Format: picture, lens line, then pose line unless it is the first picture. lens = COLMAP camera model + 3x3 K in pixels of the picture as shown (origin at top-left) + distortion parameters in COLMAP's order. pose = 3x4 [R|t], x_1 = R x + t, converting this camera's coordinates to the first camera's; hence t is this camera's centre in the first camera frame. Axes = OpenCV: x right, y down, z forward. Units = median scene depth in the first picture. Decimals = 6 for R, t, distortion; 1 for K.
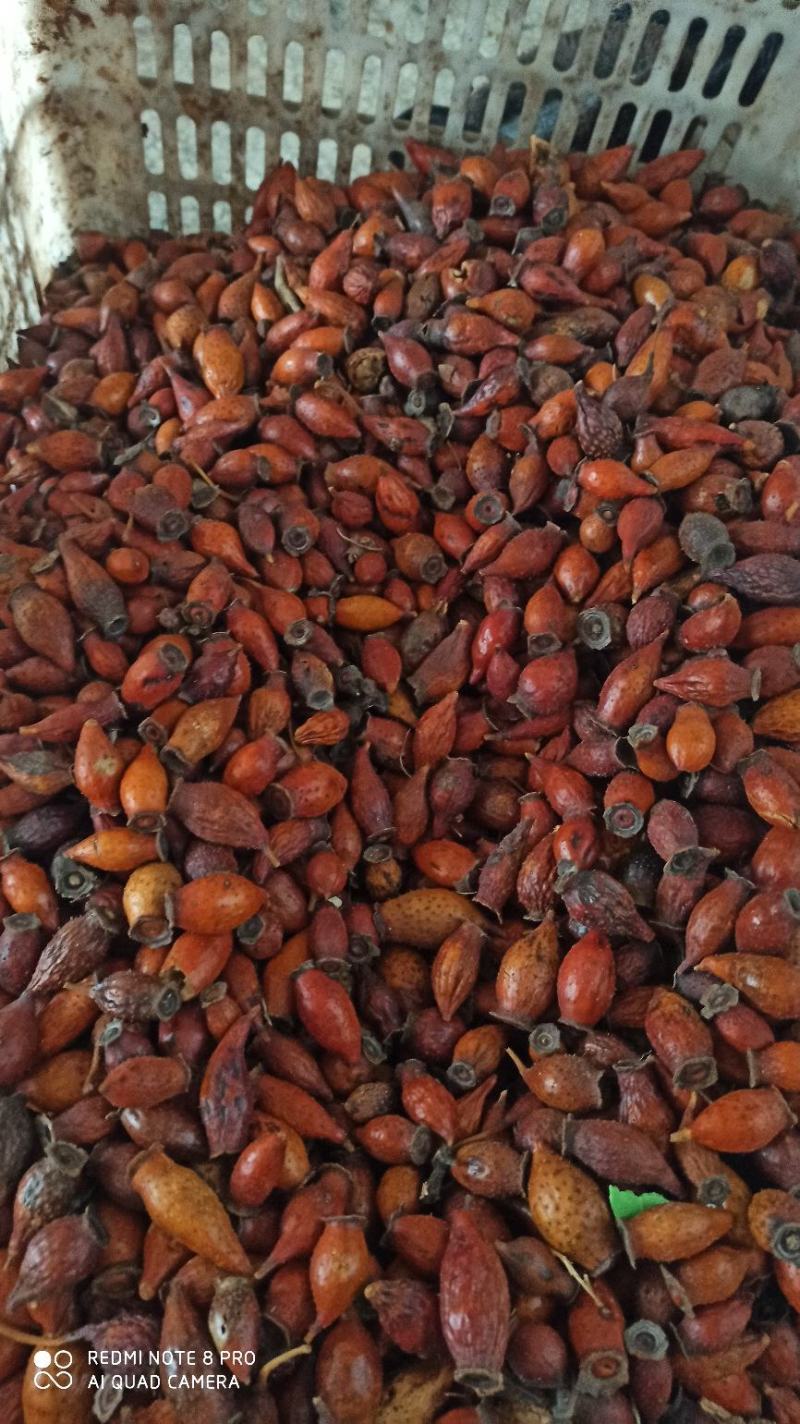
lens RADIAL K [[1097.2, 0, 400.0], [0, 1097.2, 712.0], [0, 0, 1]] dist [0.002347, 0.005274]
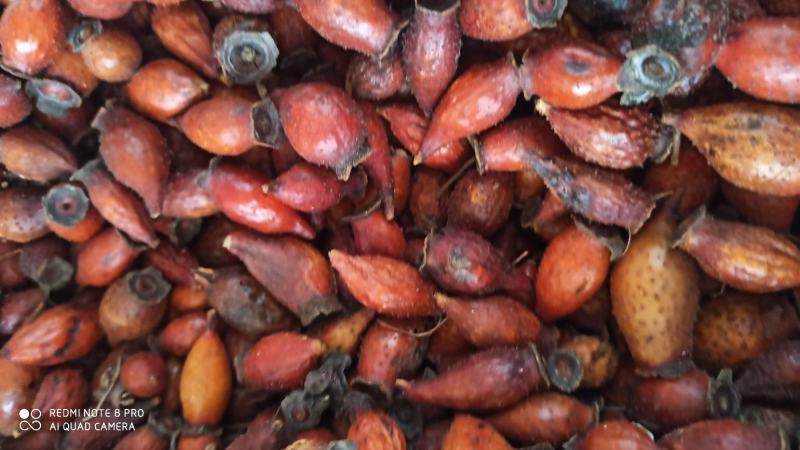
lens RADIAL K [[616.4, 0, 400.5], [0, 616.4, 213.6], [0, 0, 1]] dist [0.002347, 0.005274]
pose [[0.010756, -0.981011, 0.193655, 0.000275], [0.983097, 0.045773, 0.177271, -0.043311], [-0.182769, 0.188475, 0.964921, 0.594316]]
